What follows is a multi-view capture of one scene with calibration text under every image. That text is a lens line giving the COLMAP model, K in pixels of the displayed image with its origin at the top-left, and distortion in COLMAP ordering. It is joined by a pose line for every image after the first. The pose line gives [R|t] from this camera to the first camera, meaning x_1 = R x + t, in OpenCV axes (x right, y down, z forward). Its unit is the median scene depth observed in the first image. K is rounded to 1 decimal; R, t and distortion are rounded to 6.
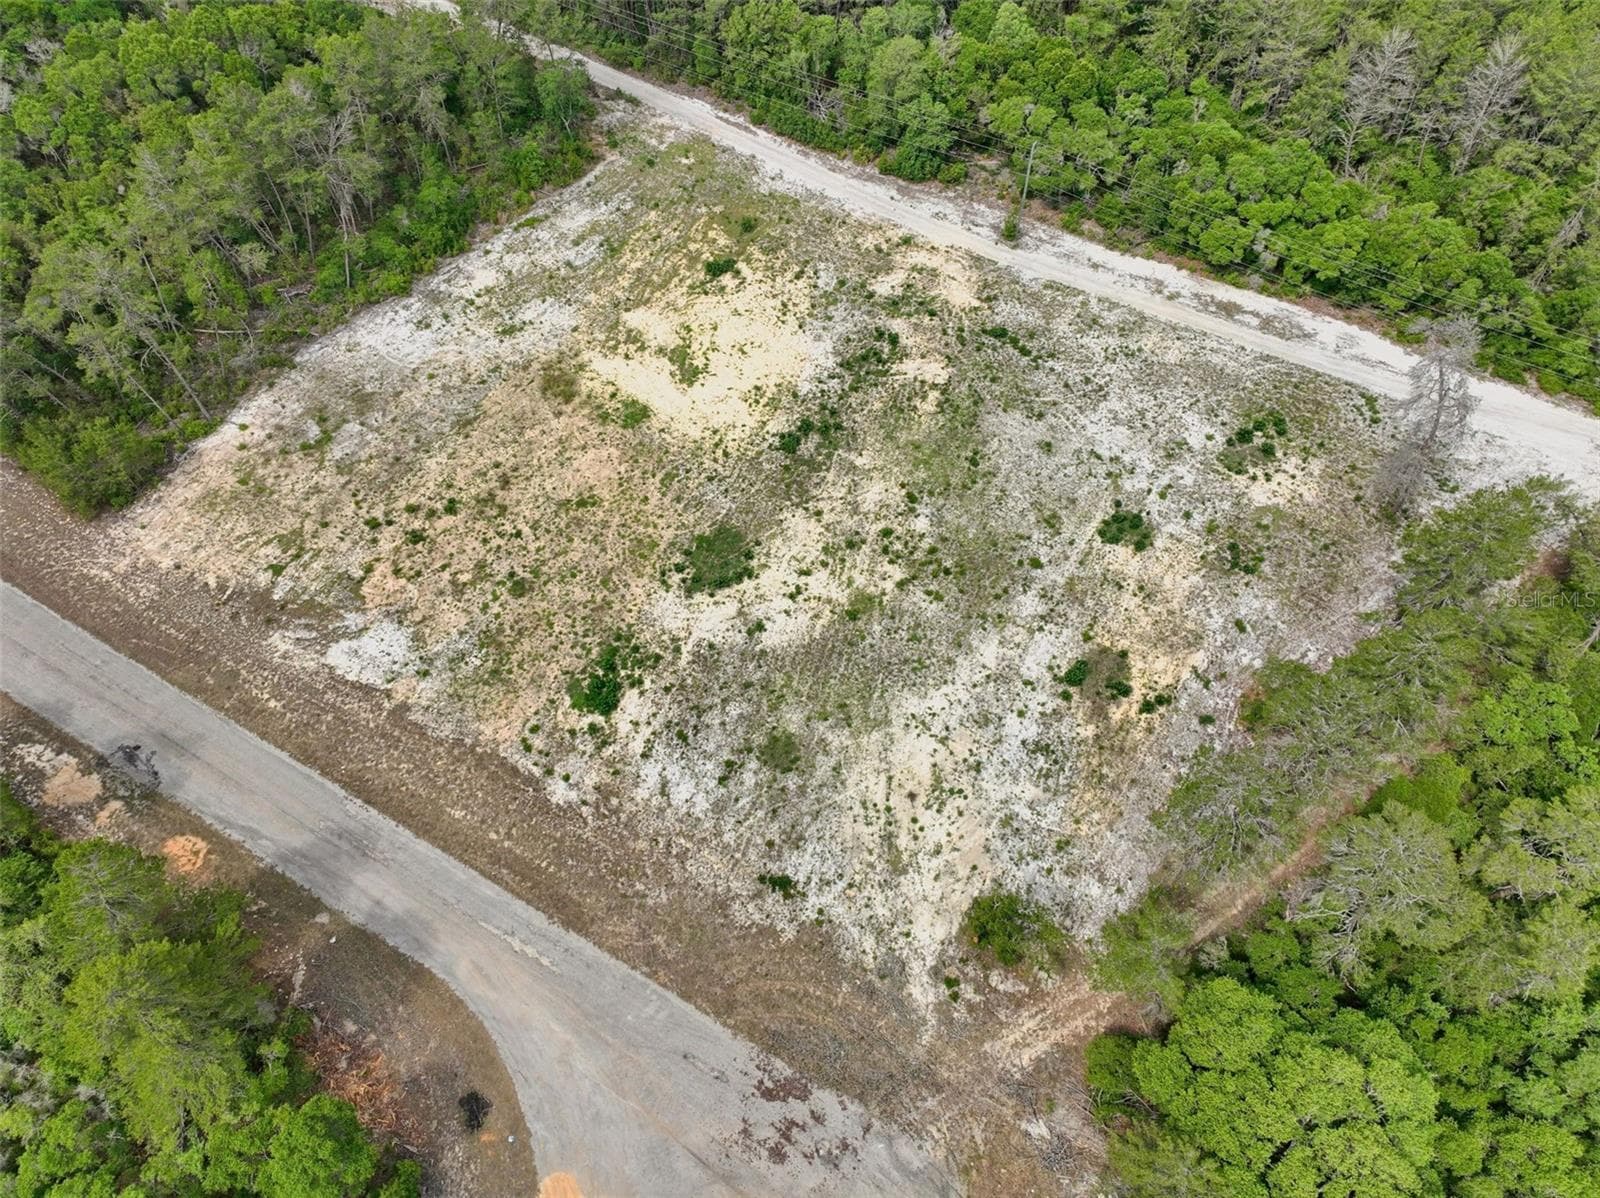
lens RADIAL K [[1125.0, 0, 796.5], [0, 1125.0, 597.5], [0, 0, 1]] dist [0.009205, -0.007368]
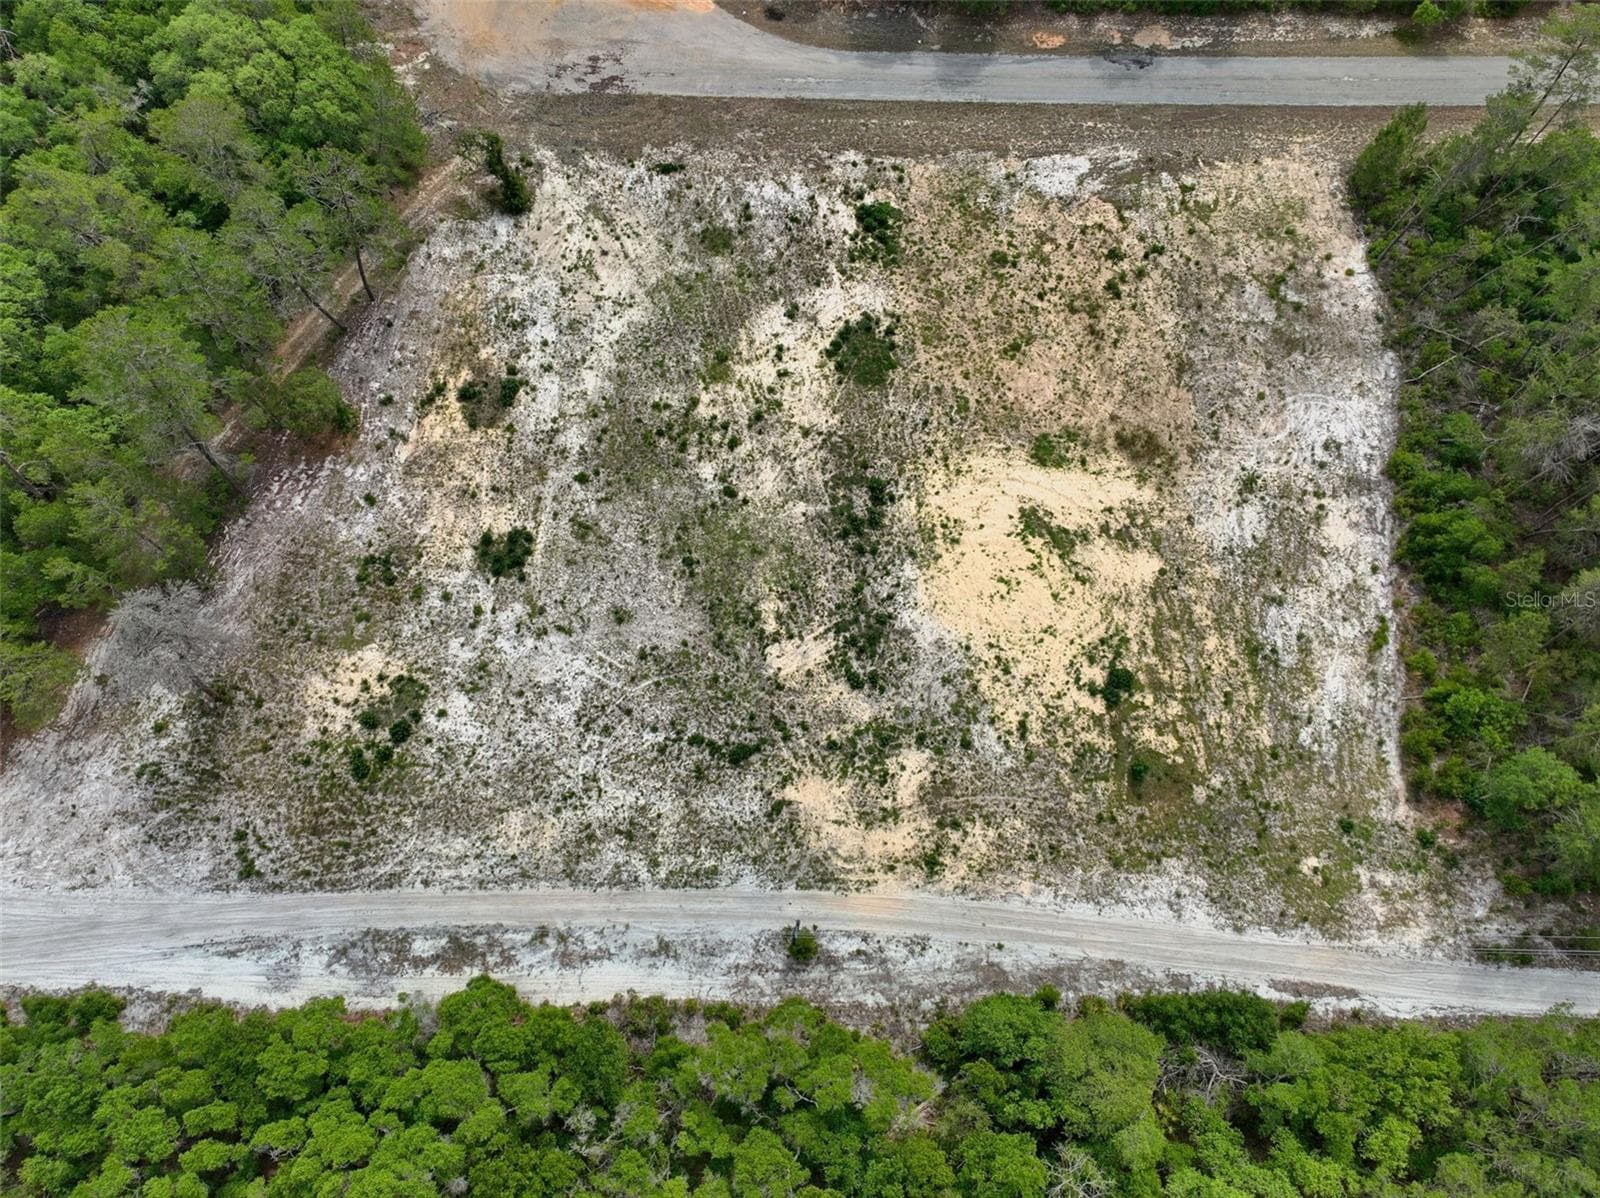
lens RADIAL K [[1130.3, 0, 796.9], [0, 1130.3, 594.2], [0, 0, 1]] dist [0.004934, -0.003958]
pose [[-0.876786, 0.422512, -0.229631, 0.312470], [-0.415019, -0.423638, 0.805165, -0.925967], [0.242911, 0.801258, 0.546790, 0.582610]]
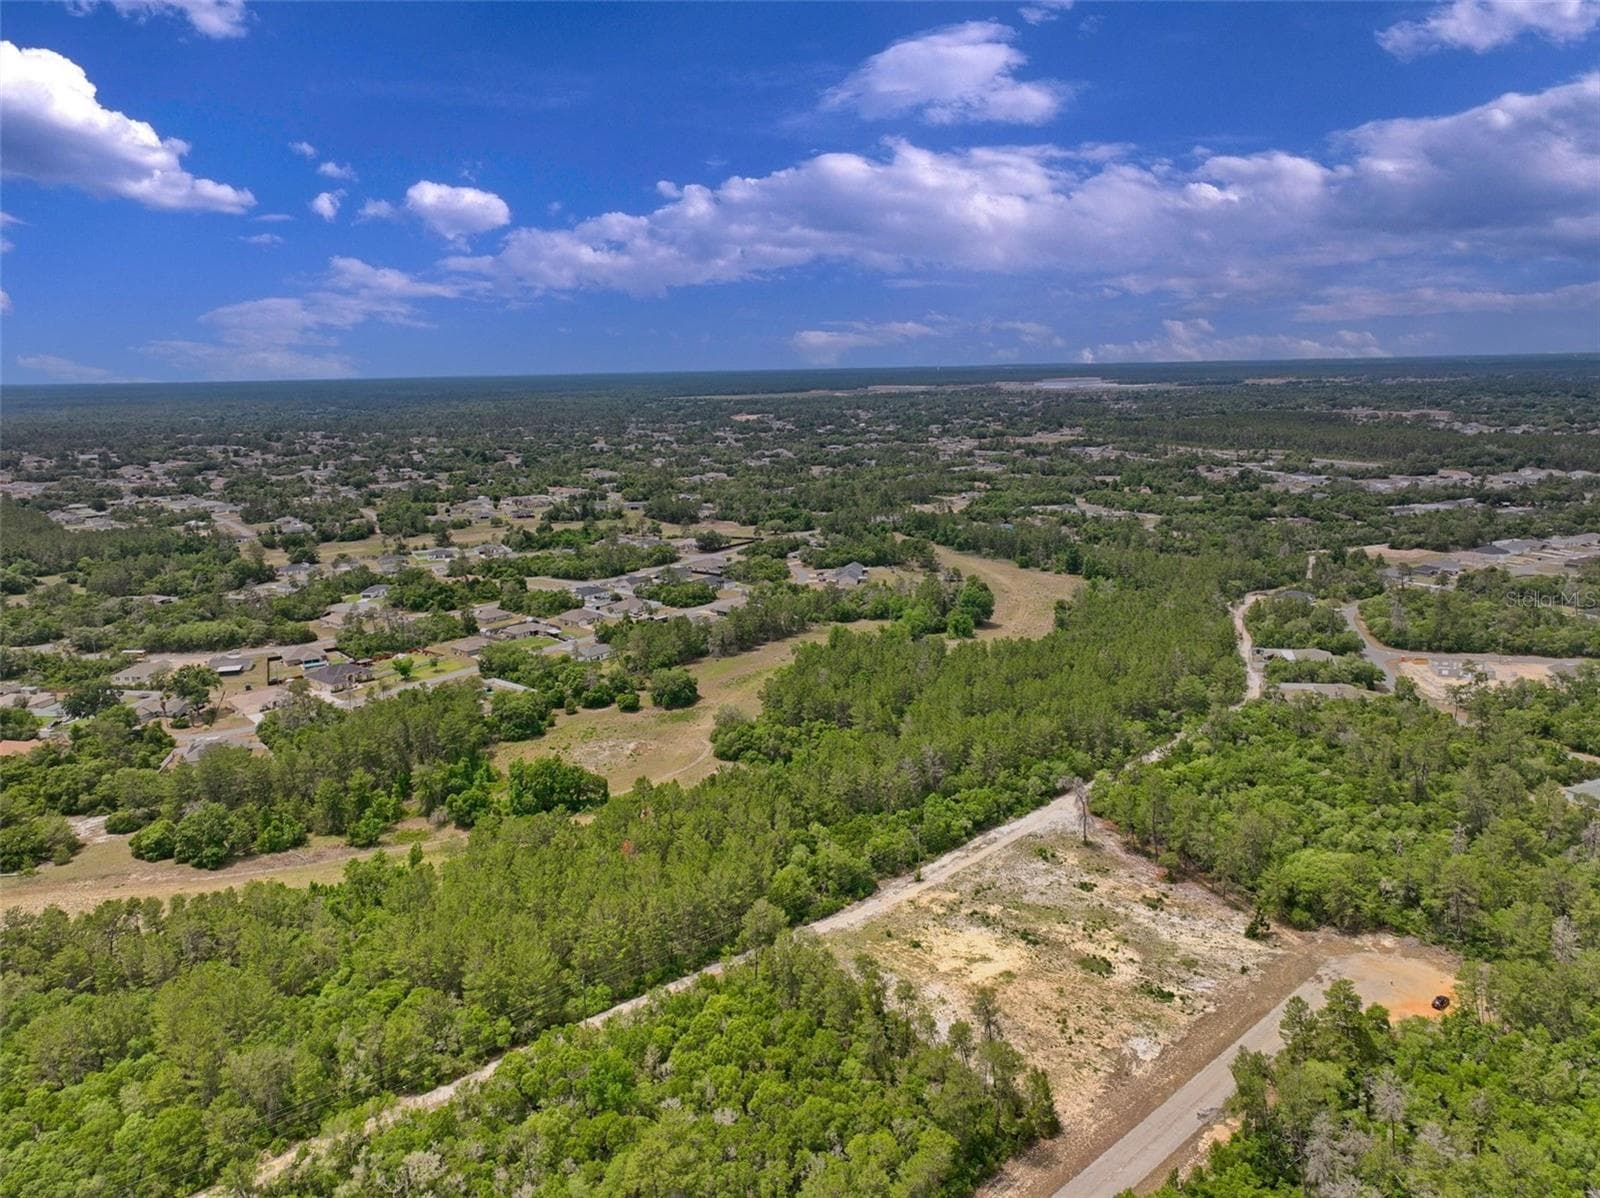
lens RADIAL K [[1130.3, 0, 796.9], [0, 1130.3, 594.2], [0, 0, 1]] dist [0.004934, -0.003958]
pose [[0.293185, -0.201812, 0.934513, -2.269414], [0.816207, 0.561829, -0.134740, -0.649331], [-0.497844, 0.802260, 0.329440, -0.089225]]
